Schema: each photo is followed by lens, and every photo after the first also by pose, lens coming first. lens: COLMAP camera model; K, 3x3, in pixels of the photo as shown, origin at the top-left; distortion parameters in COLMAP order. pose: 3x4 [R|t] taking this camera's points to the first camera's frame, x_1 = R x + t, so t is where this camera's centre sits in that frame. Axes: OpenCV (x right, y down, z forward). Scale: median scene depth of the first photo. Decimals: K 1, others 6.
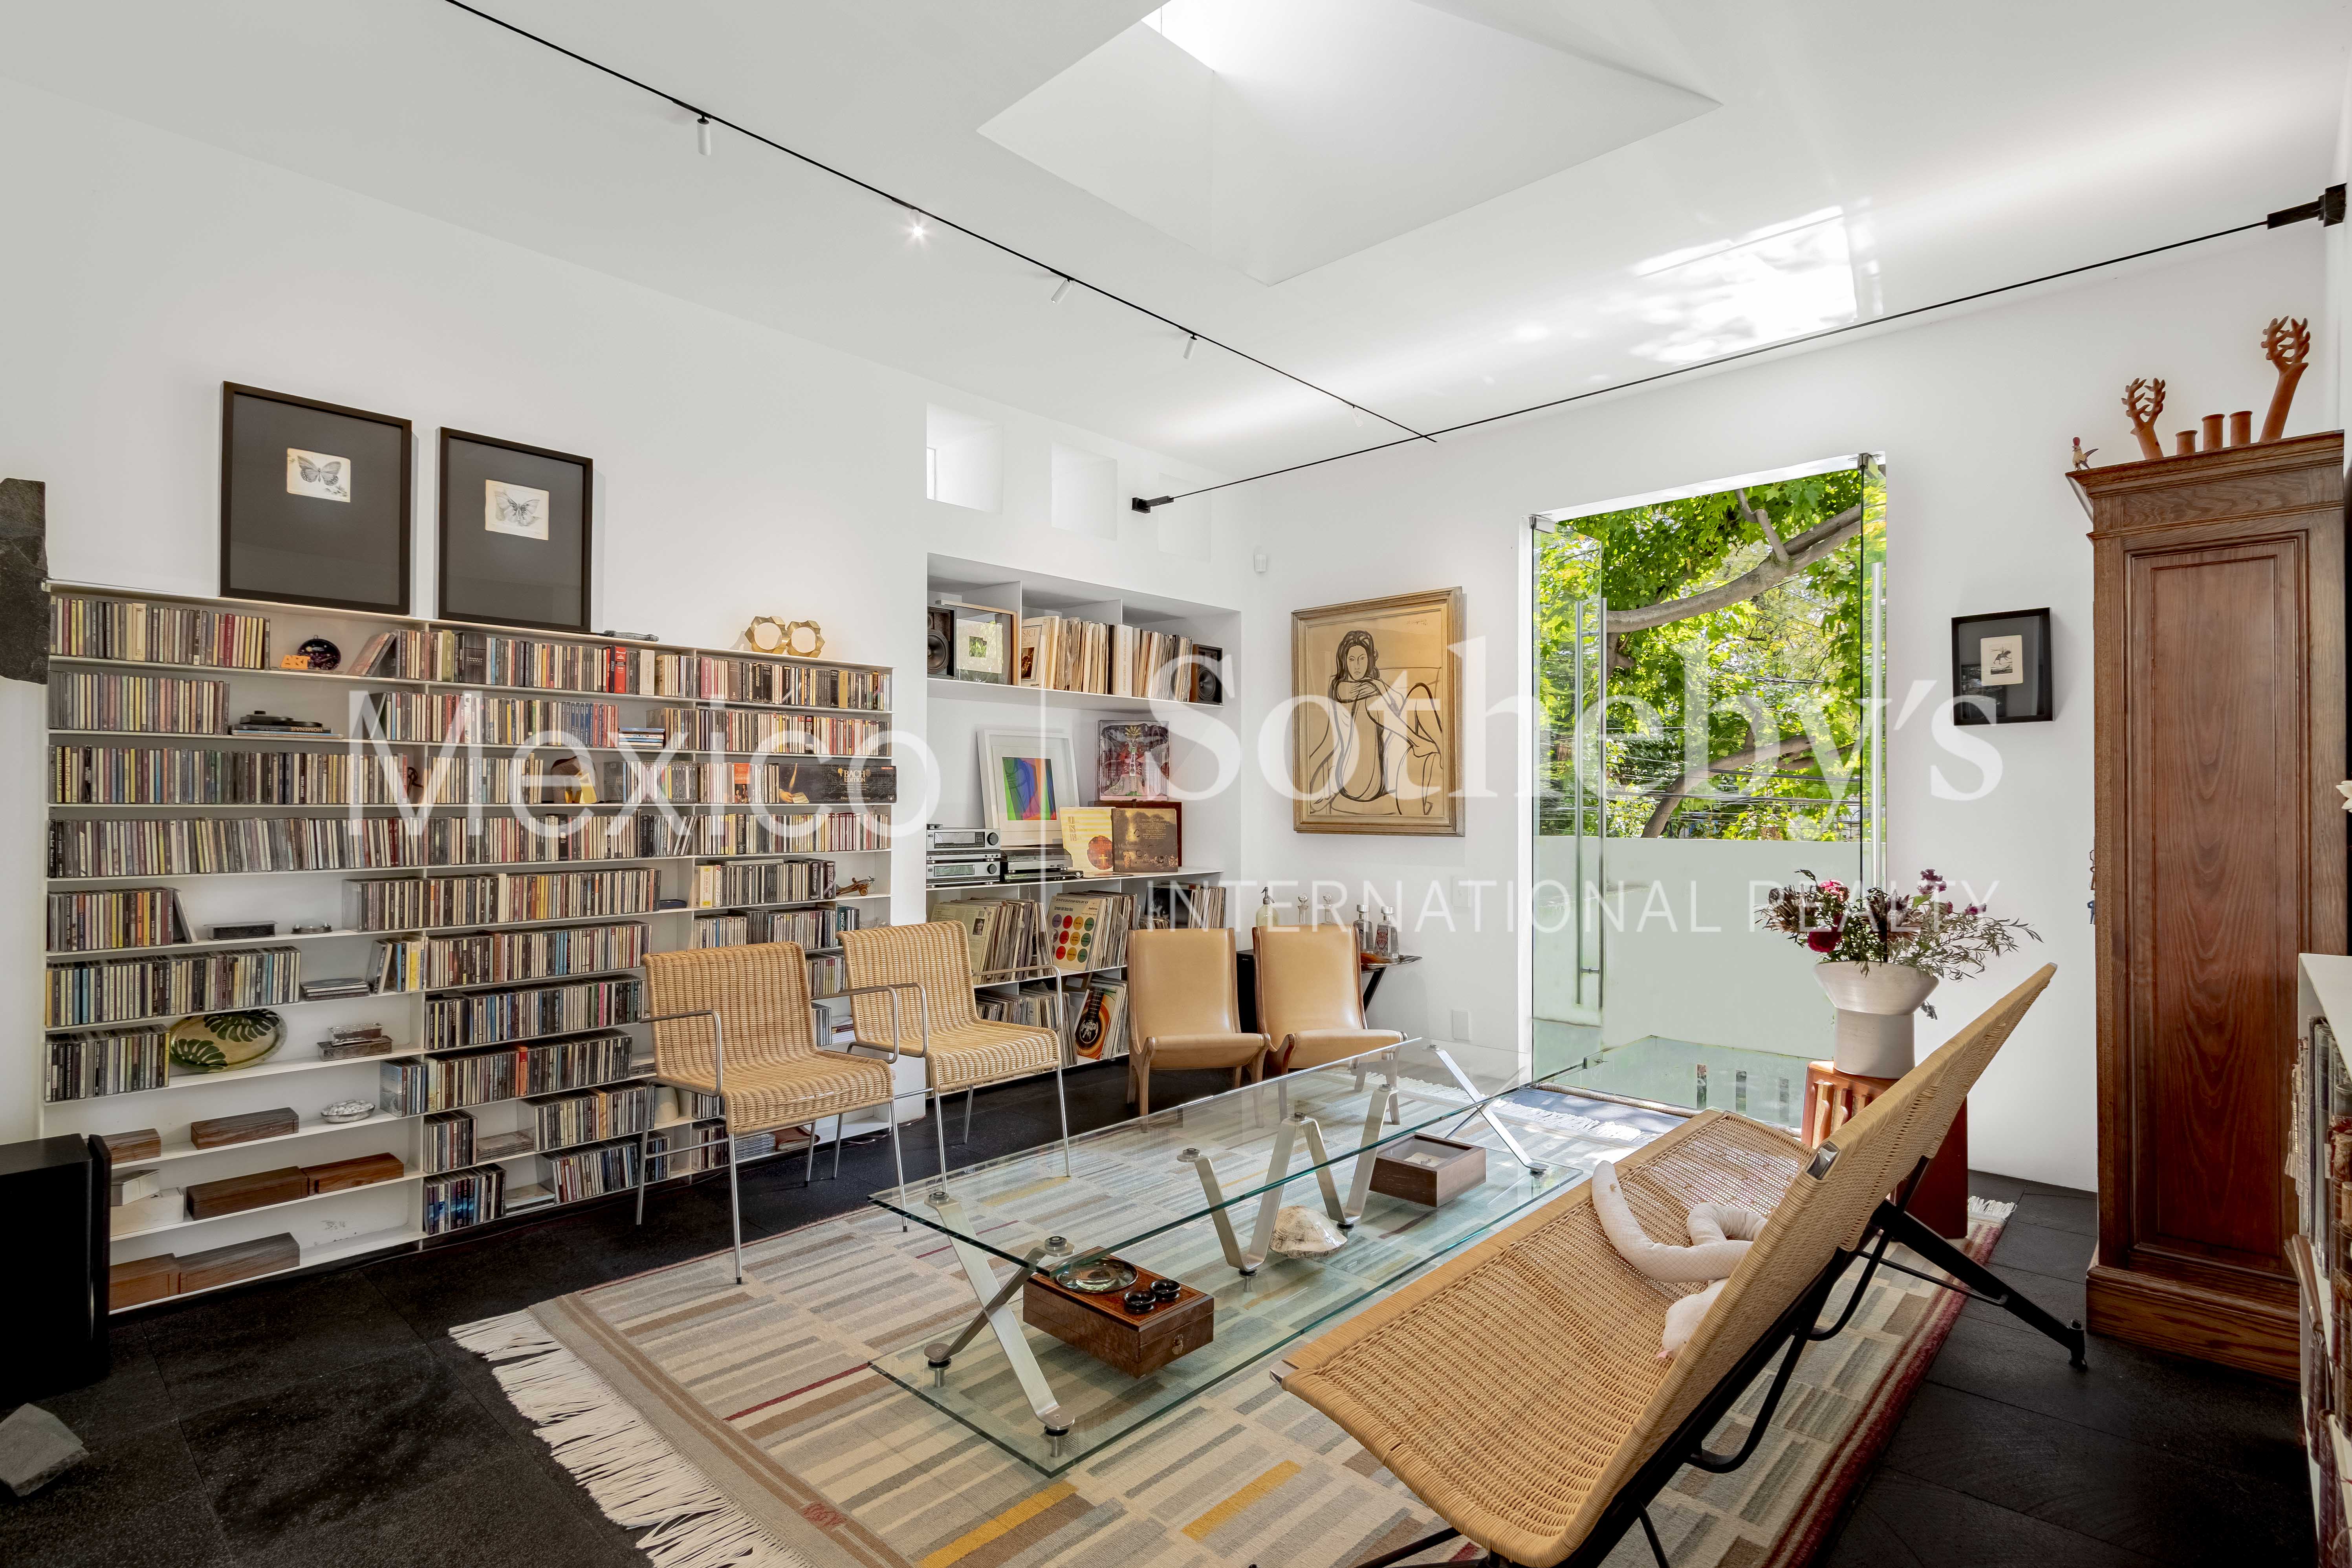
lens RADIAL K [[1093.2, 0, 1158.8], [0, 1093.2, 795.3], [0, 0, 1]] dist [0.002707, -0.000502]
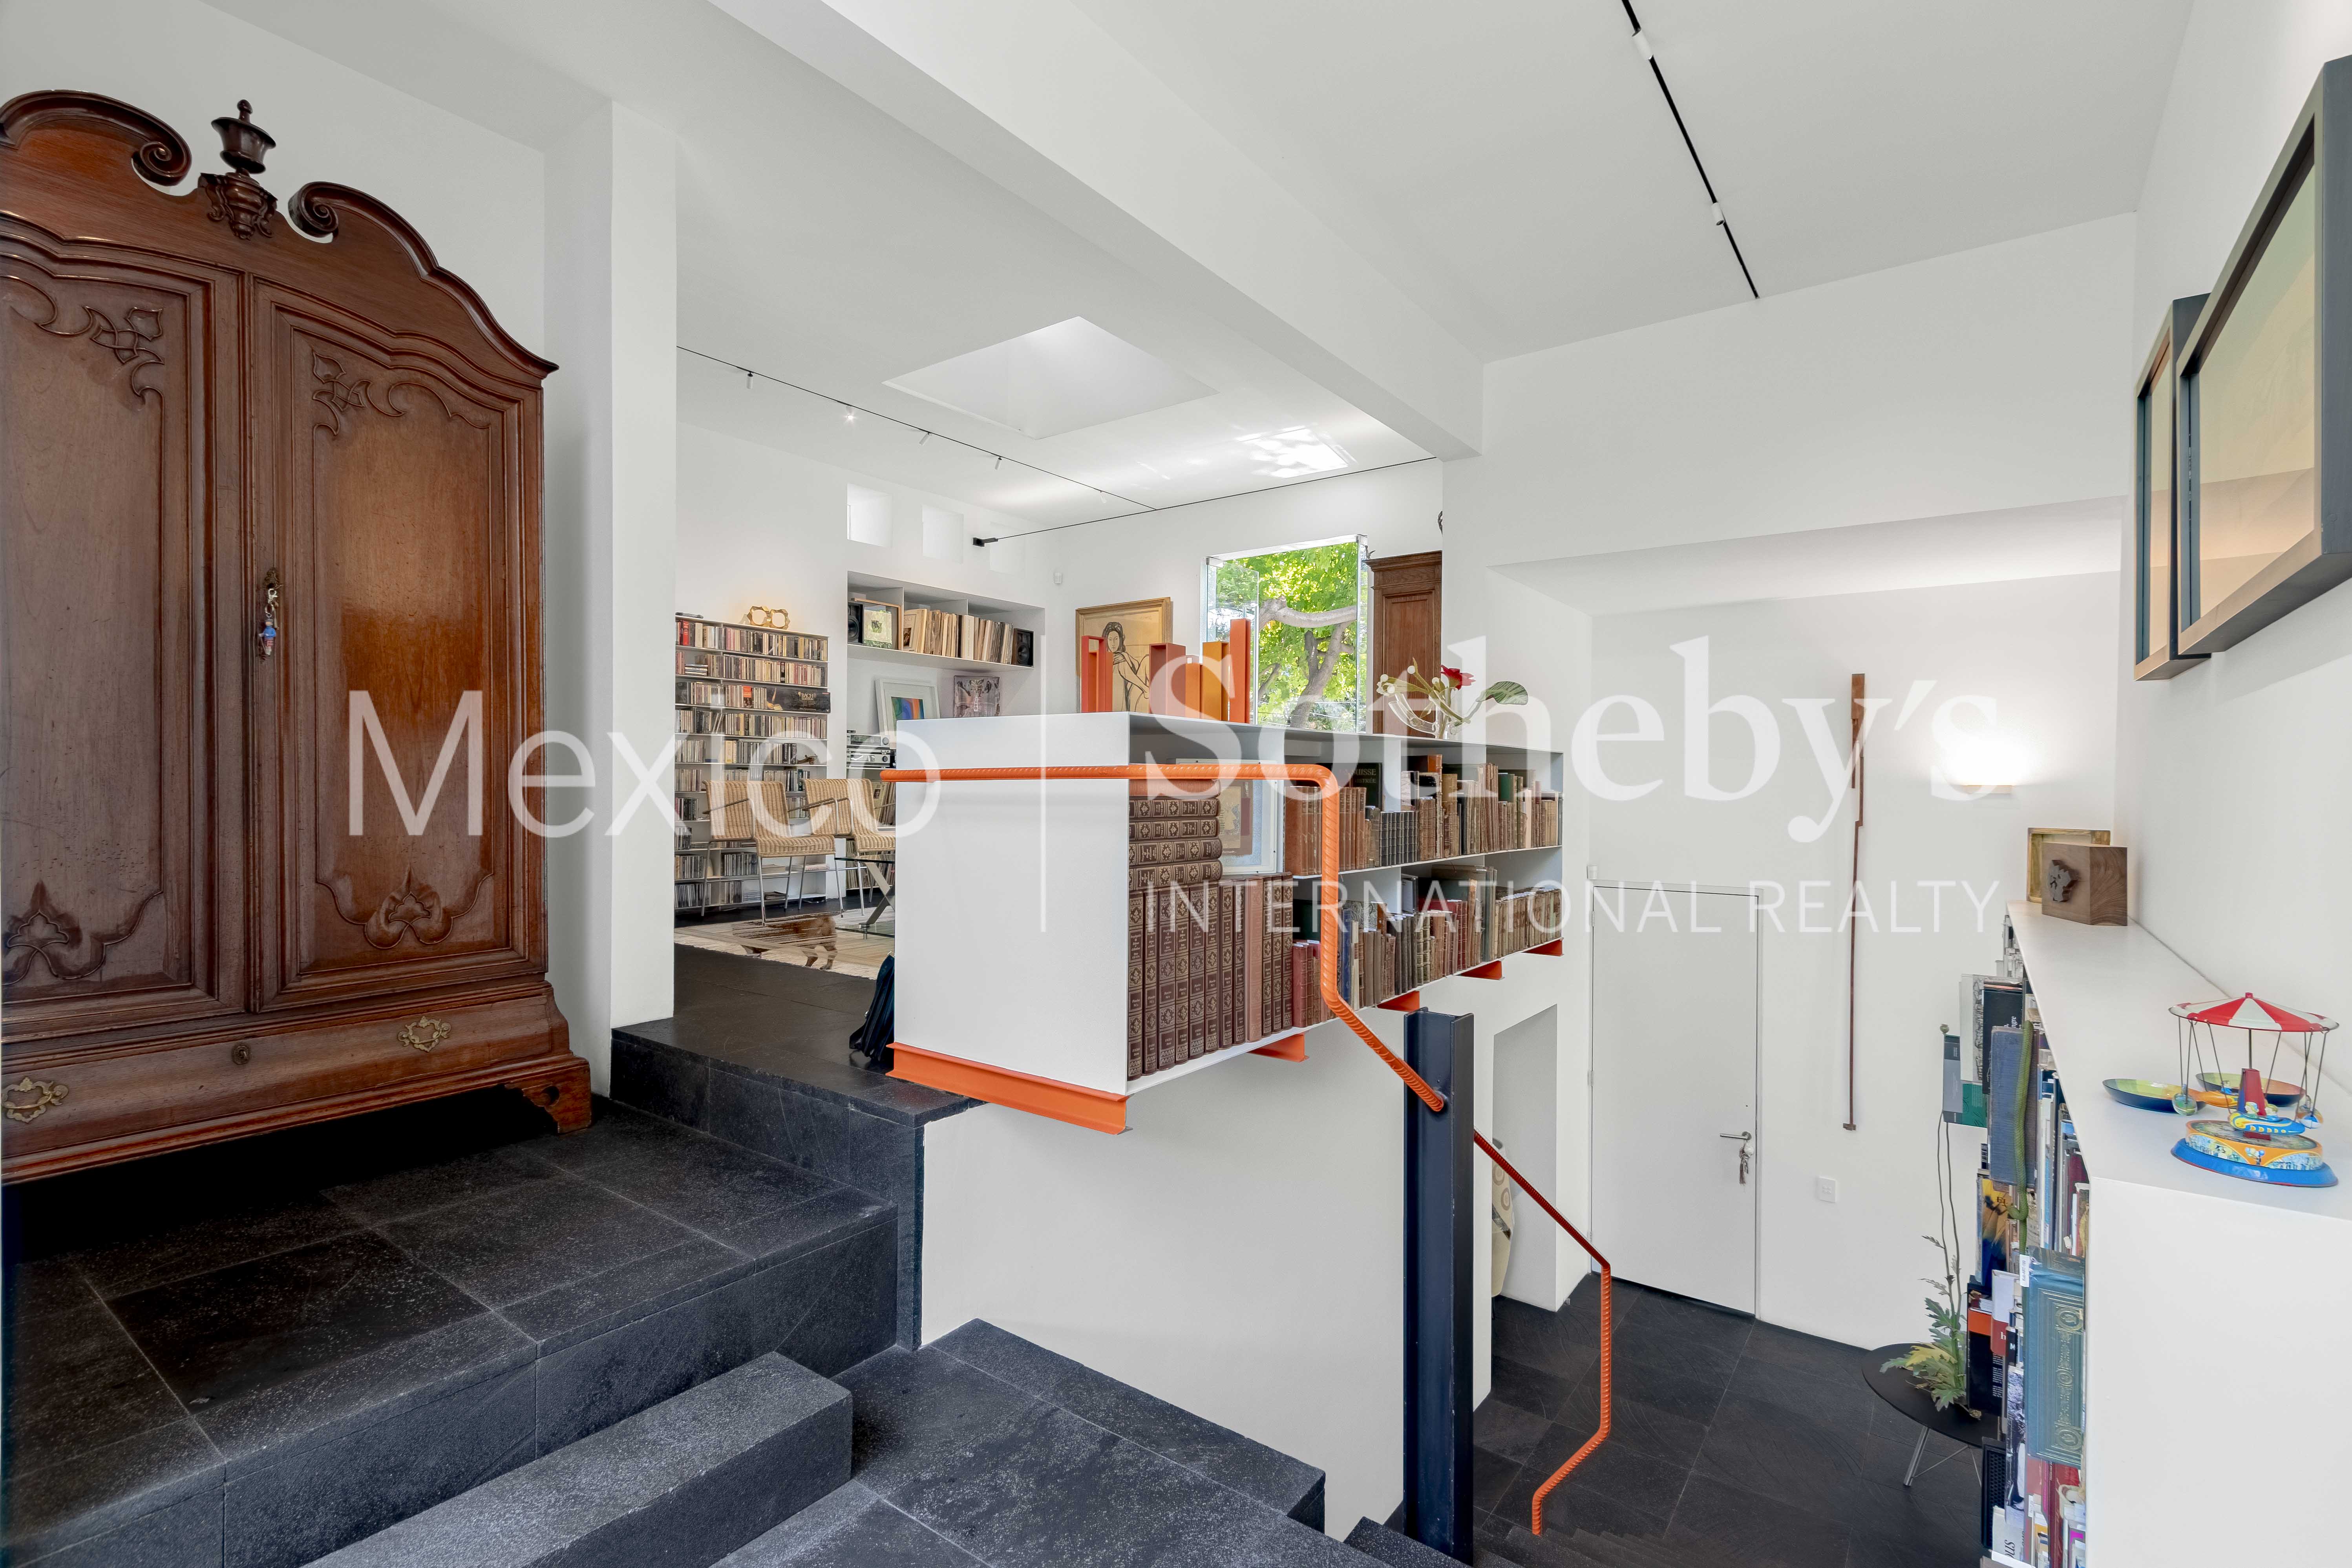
lens RADIAL K [[1093.2, 0, 1188.1], [0, 1093.2, 786.5], [0, 0, 1]] dist [0.002707, -0.000502]
pose [[0.991919, 0.004326, 0.126802, 0.104317], [-0.004492, 0.999989, 0.001024, 0.114422], [-0.126797, -0.001586, 0.991927, -0.782599]]
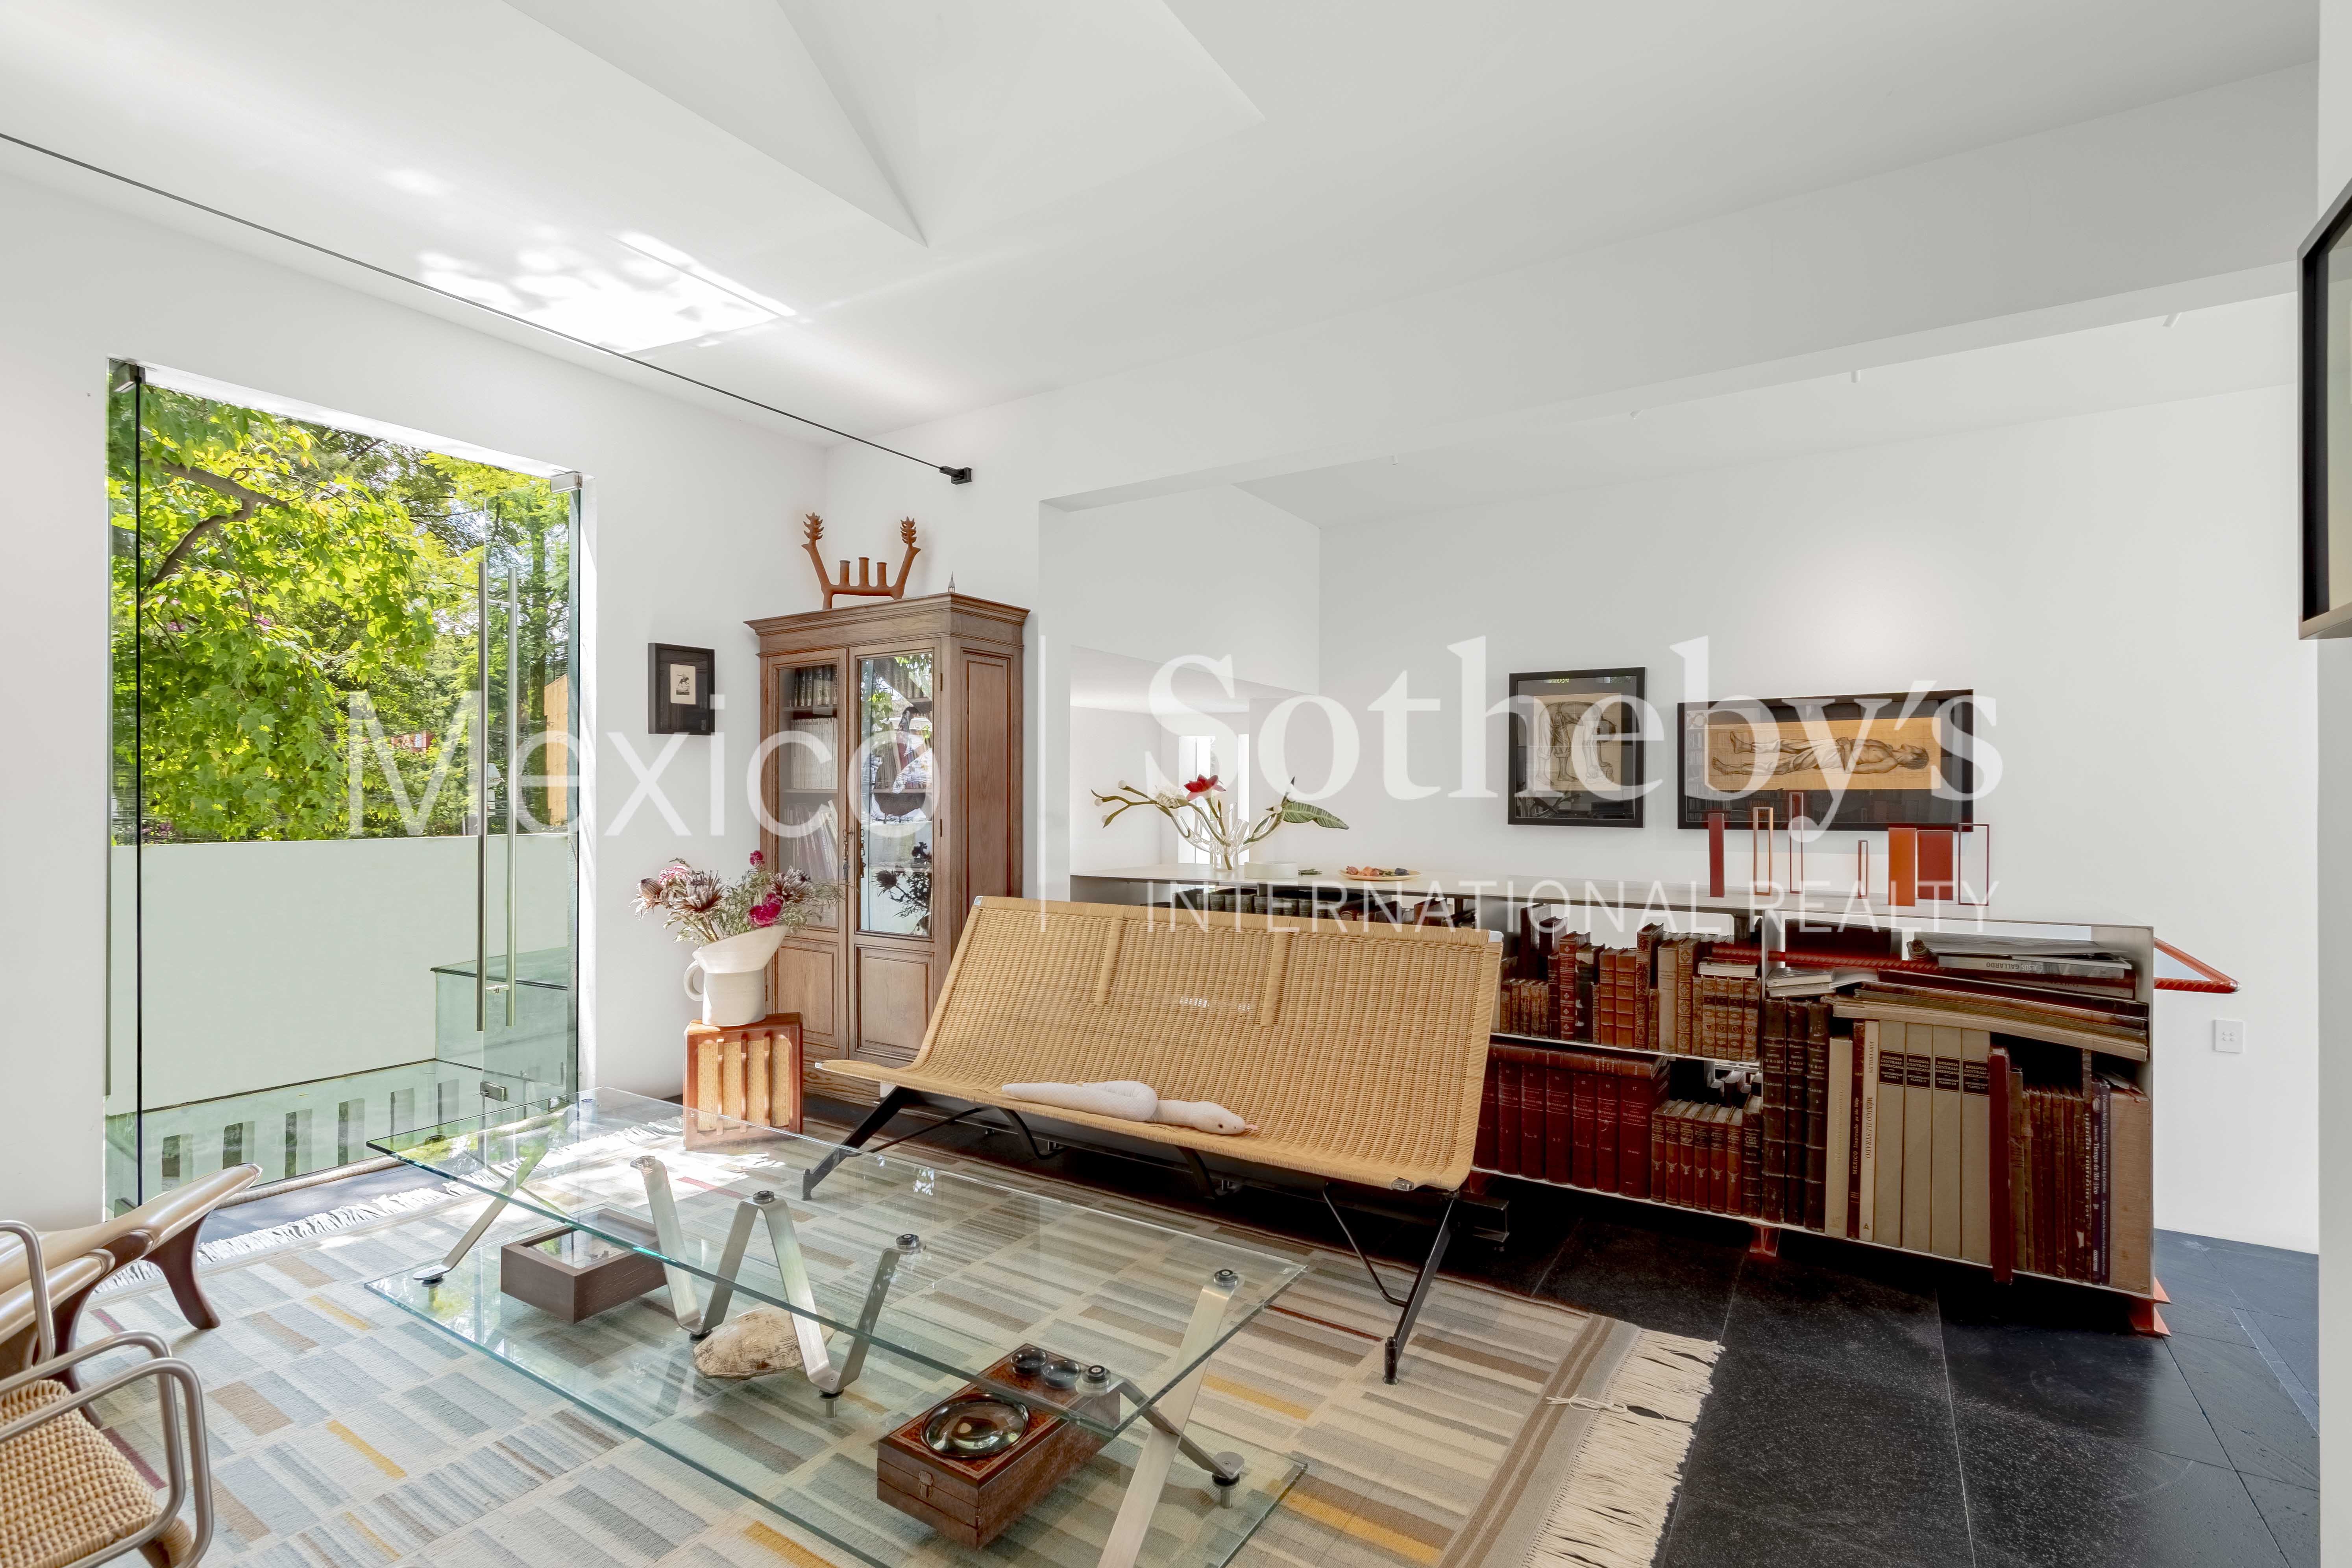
lens RADIAL K [[1093.2, 0, 1162.7], [0, 1093.2, 798.1], [0, 0, 1]] dist [0.002707, -0.000502]
pose [[-0.180920, -0.001002, 0.983497, -0.495284], [-0.011184, 0.999937, -0.001039, 0.001776], [-0.983434, -0.011188, -0.180919, 0.610092]]
